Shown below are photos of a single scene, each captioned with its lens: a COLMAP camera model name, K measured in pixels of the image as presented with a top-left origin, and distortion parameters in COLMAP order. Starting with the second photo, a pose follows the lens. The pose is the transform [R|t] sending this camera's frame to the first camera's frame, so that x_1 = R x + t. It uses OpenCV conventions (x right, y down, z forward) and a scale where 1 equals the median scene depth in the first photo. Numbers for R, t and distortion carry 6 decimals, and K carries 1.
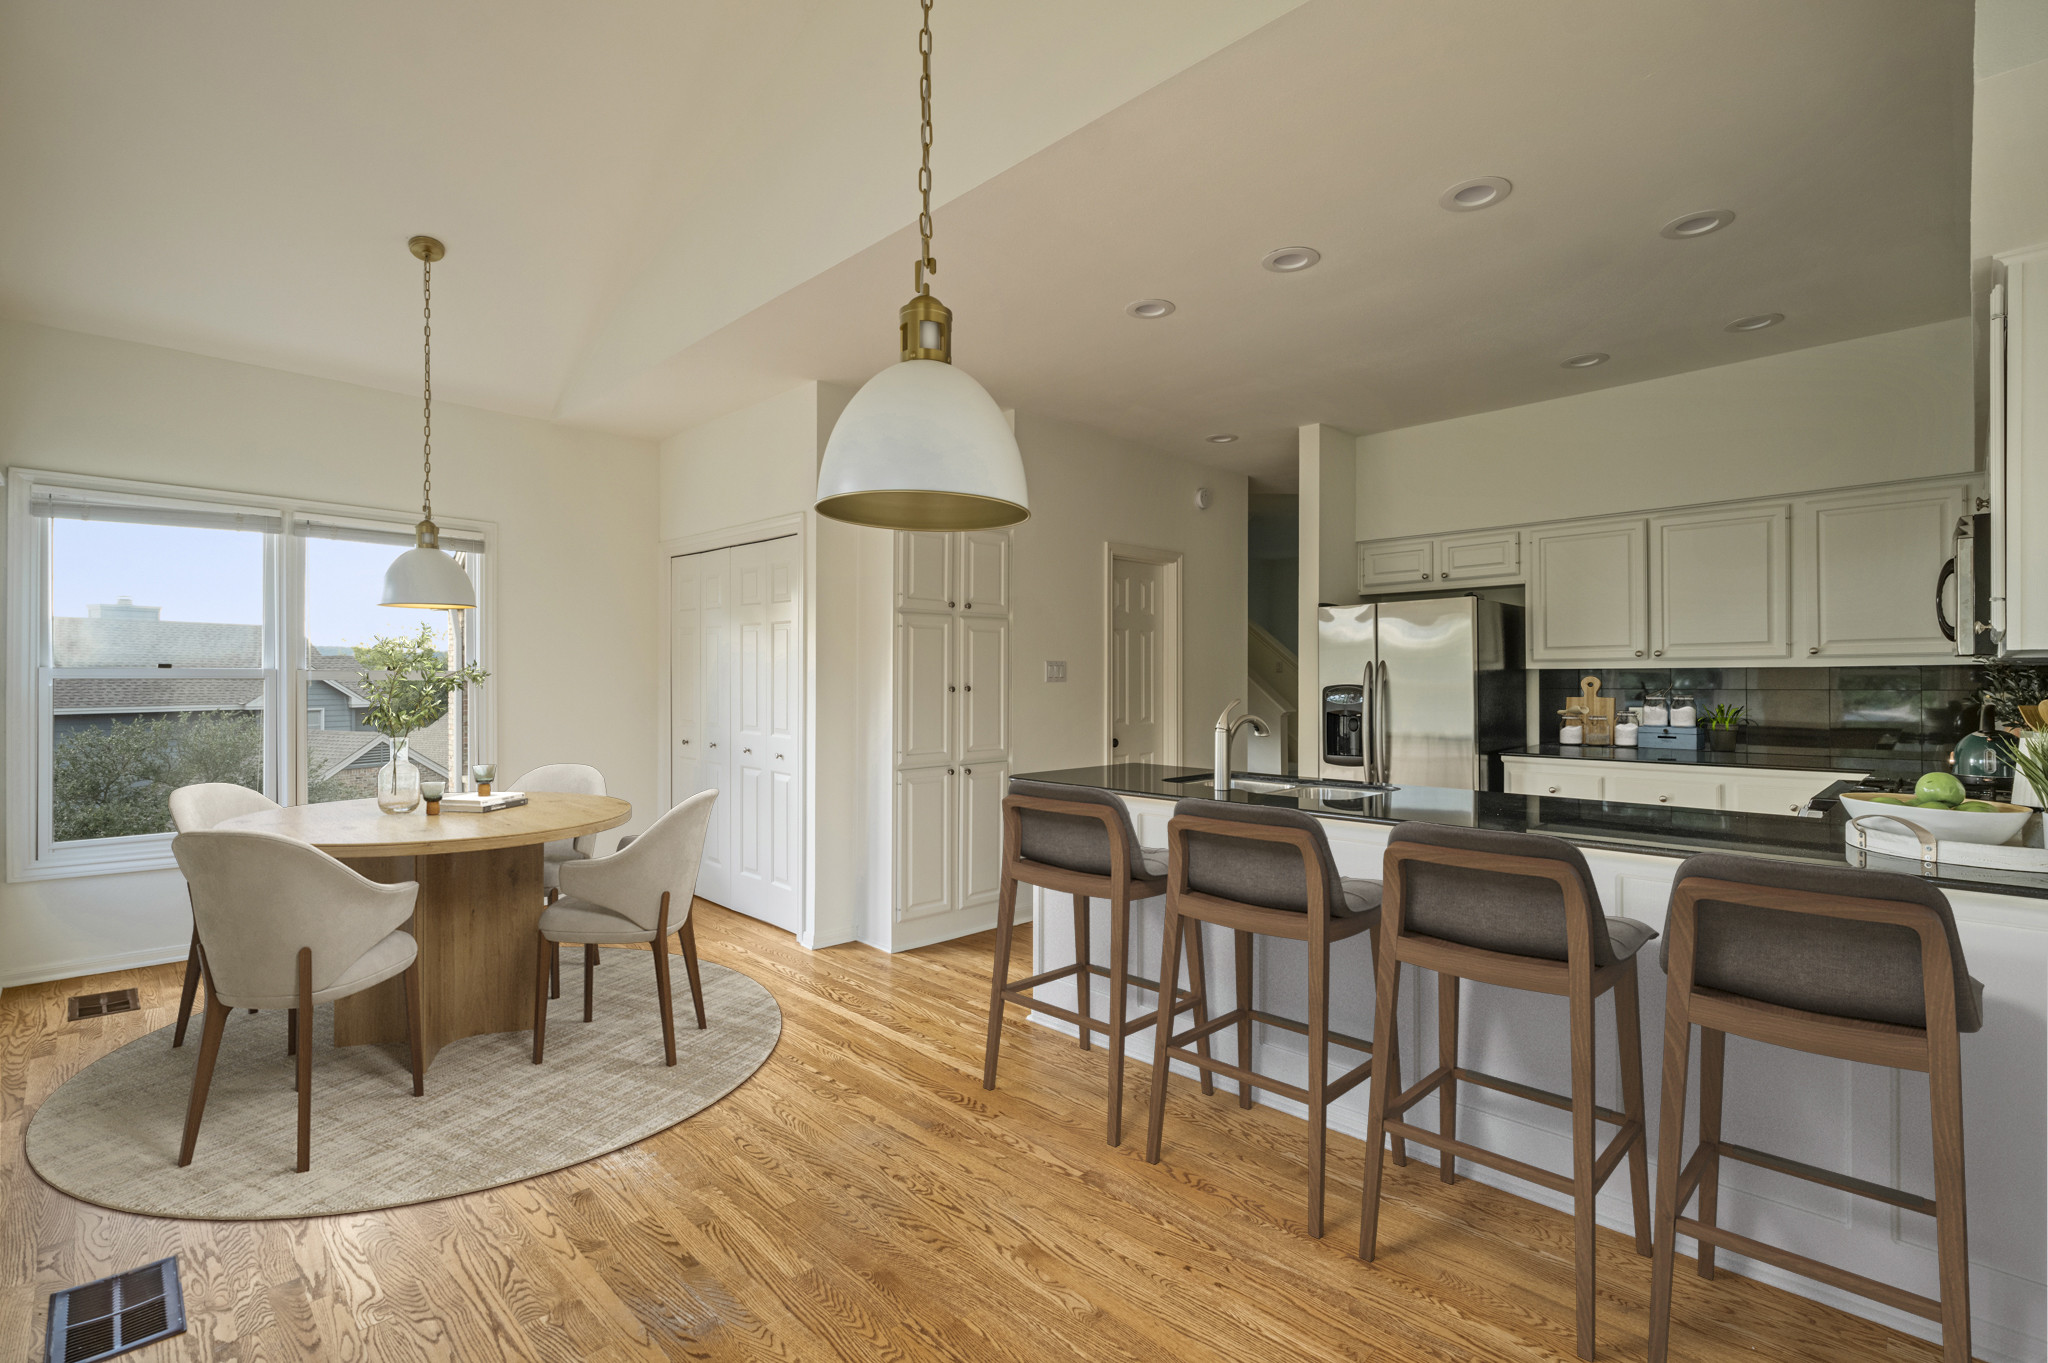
lens RADIAL K [[941.1, 0, 1026.1], [0, 941.1, 675.5], [0, 0, 1]] dist [-0.001976, 0.001237]
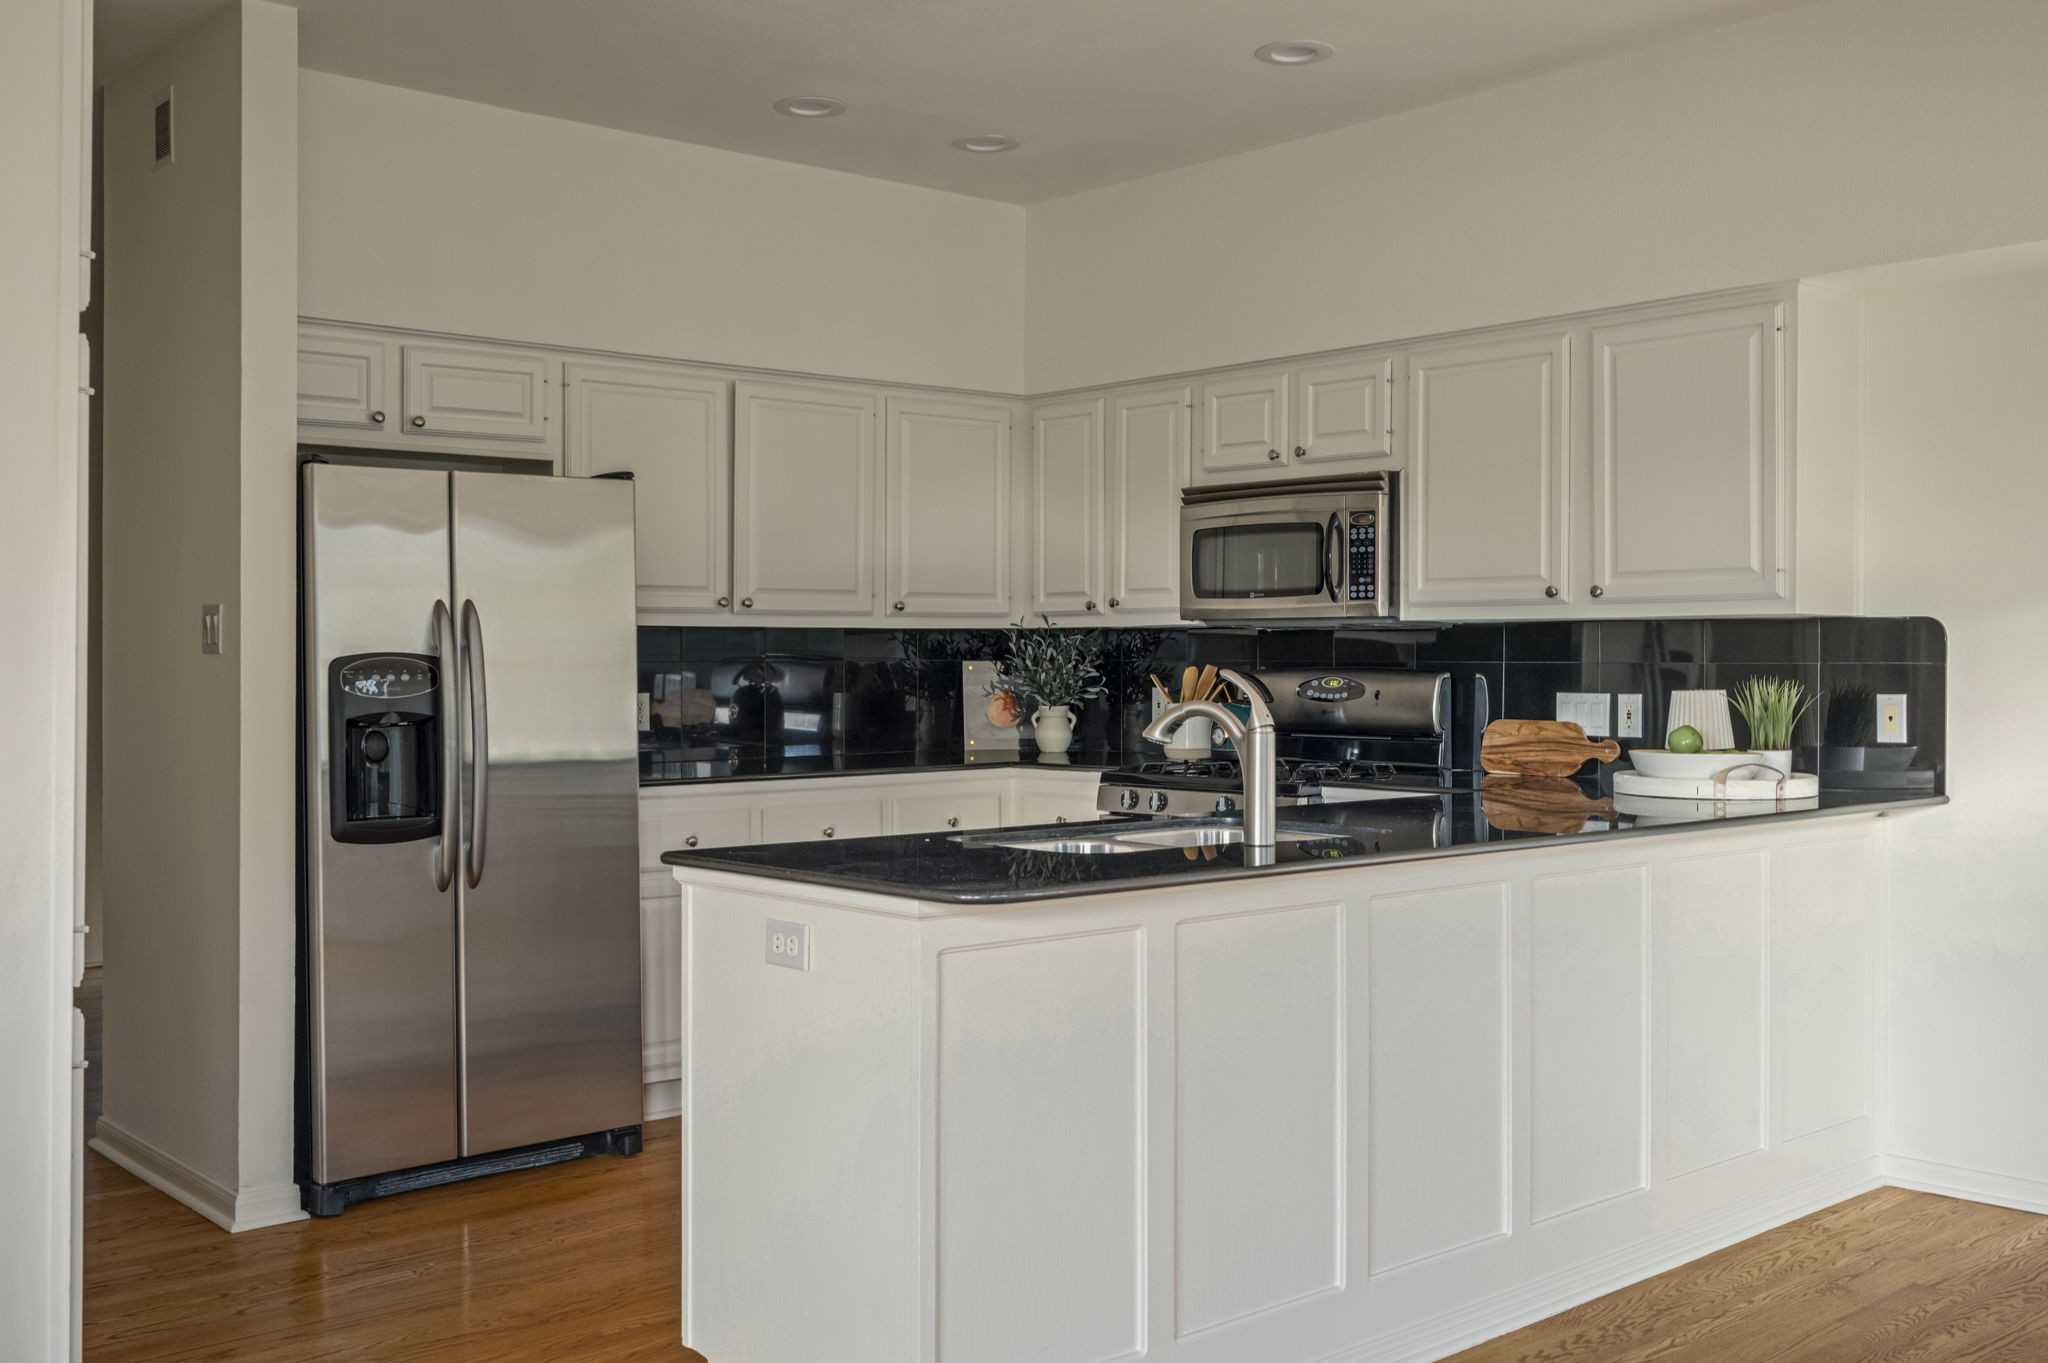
lens RADIAL K [[1964.8, 0, 1029.0], [0, 1964.8, 670.7], [0, 0, 1]] dist [-0.044494, 0.000000]
pose [[0.054376, -0.004112, 0.998512, -0.592203], [-0.001115, 0.999991, 0.004179, 0.015272], [-0.998520, -0.001340, 0.054371, 0.739857]]
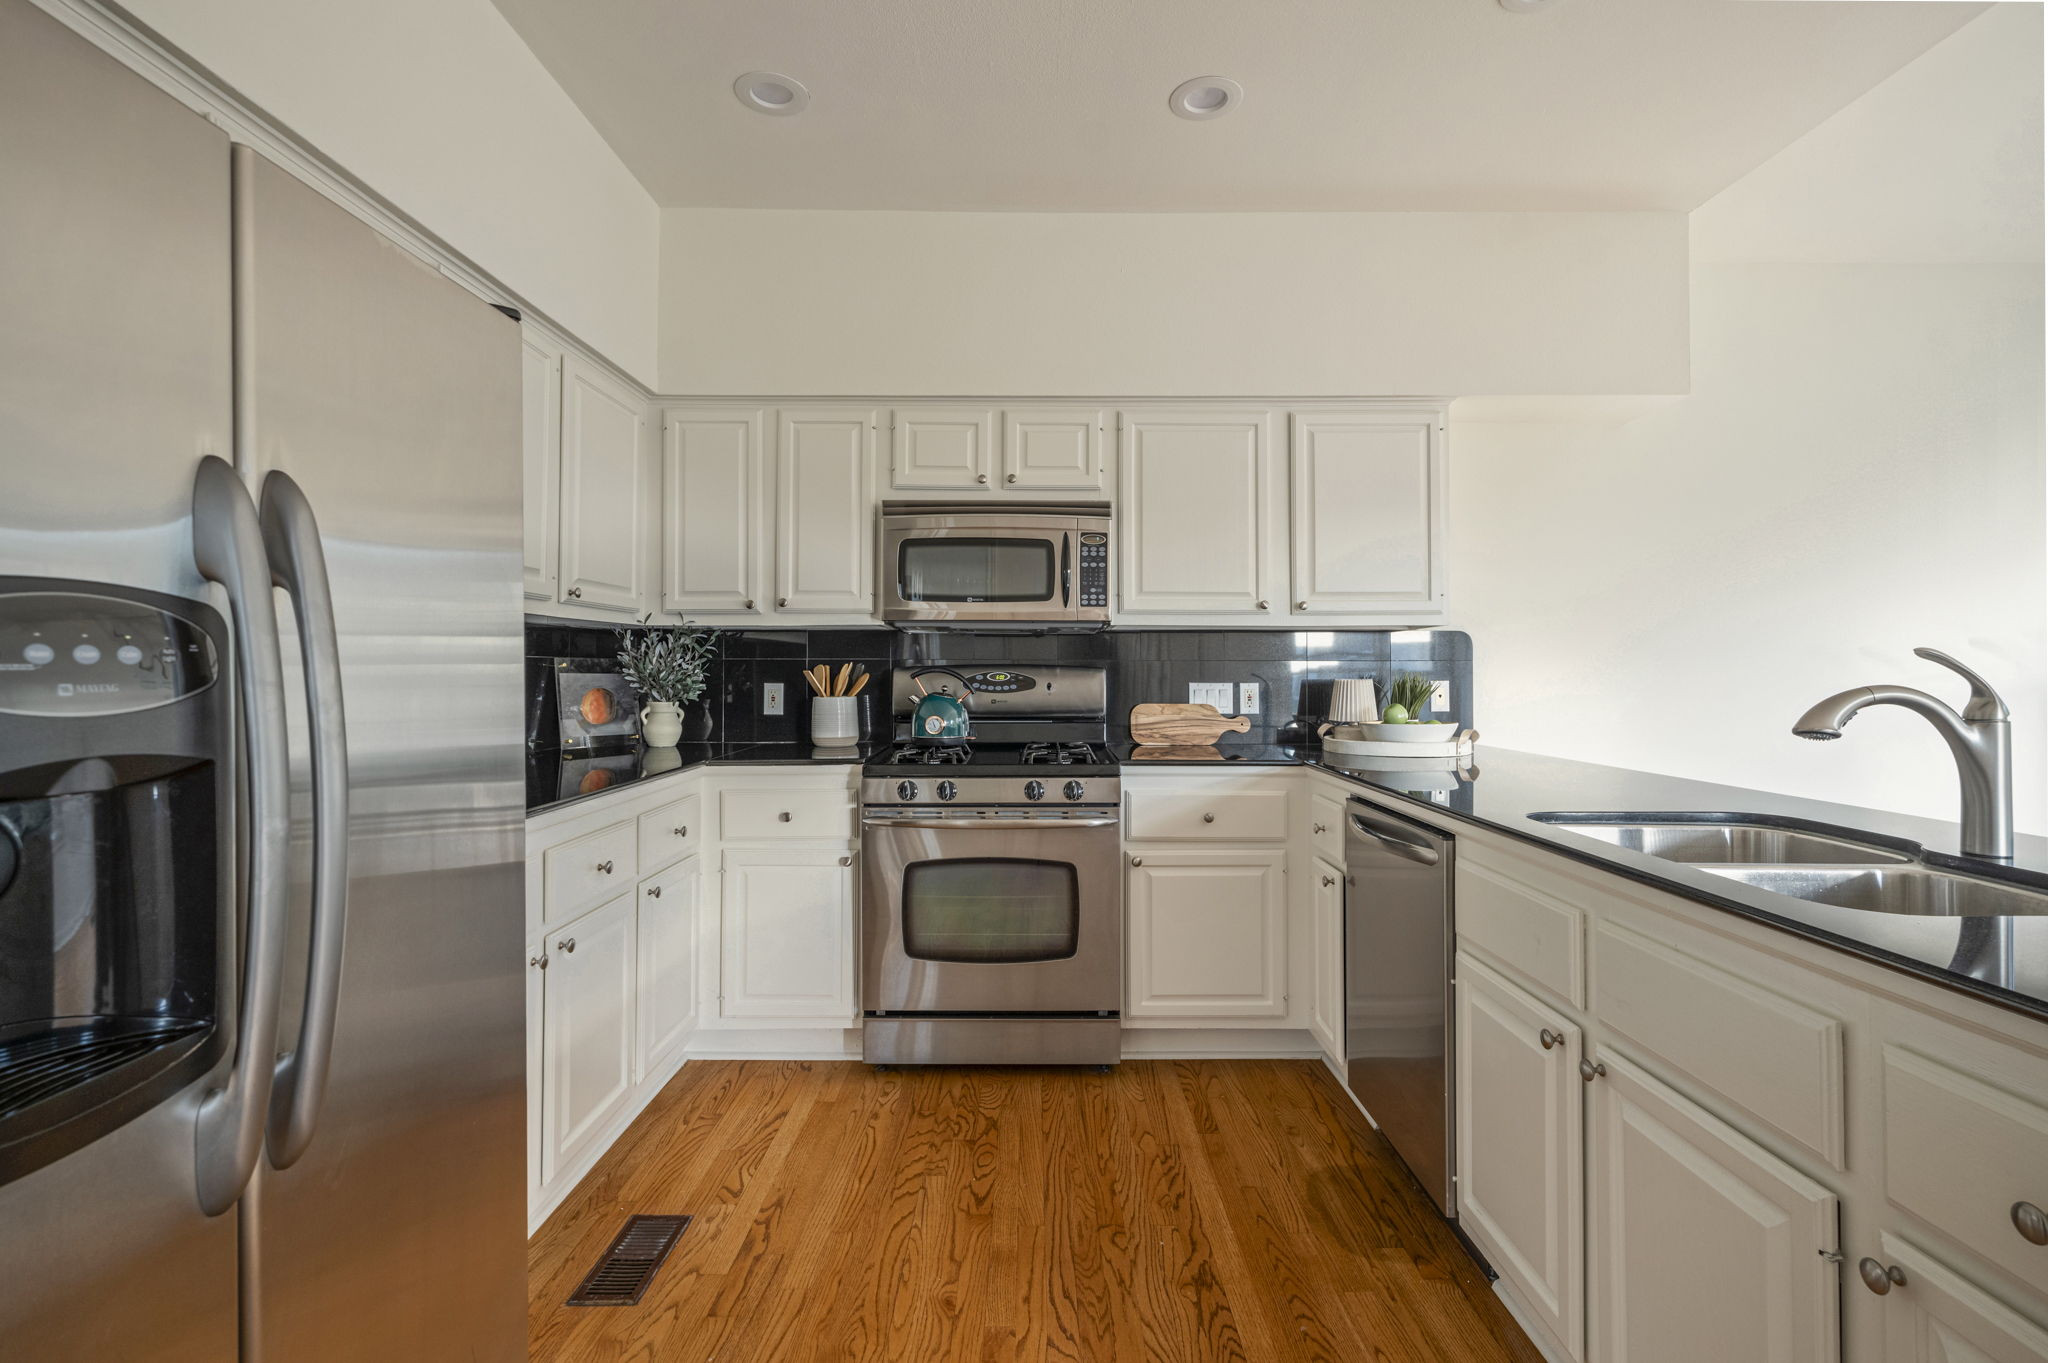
lens RADIAL K [[941.1, 0, 1037.6], [0, 941.1, 669.1], [0, 0, 1]] dist [-0.001976, 0.001237]
pose [[-0.718124, 0.005010, 0.695898, 0.147561], [0.000020, 0.999974, -0.007179, 0.027289], [-0.695916, -0.005141, -0.718105, 1.117428]]
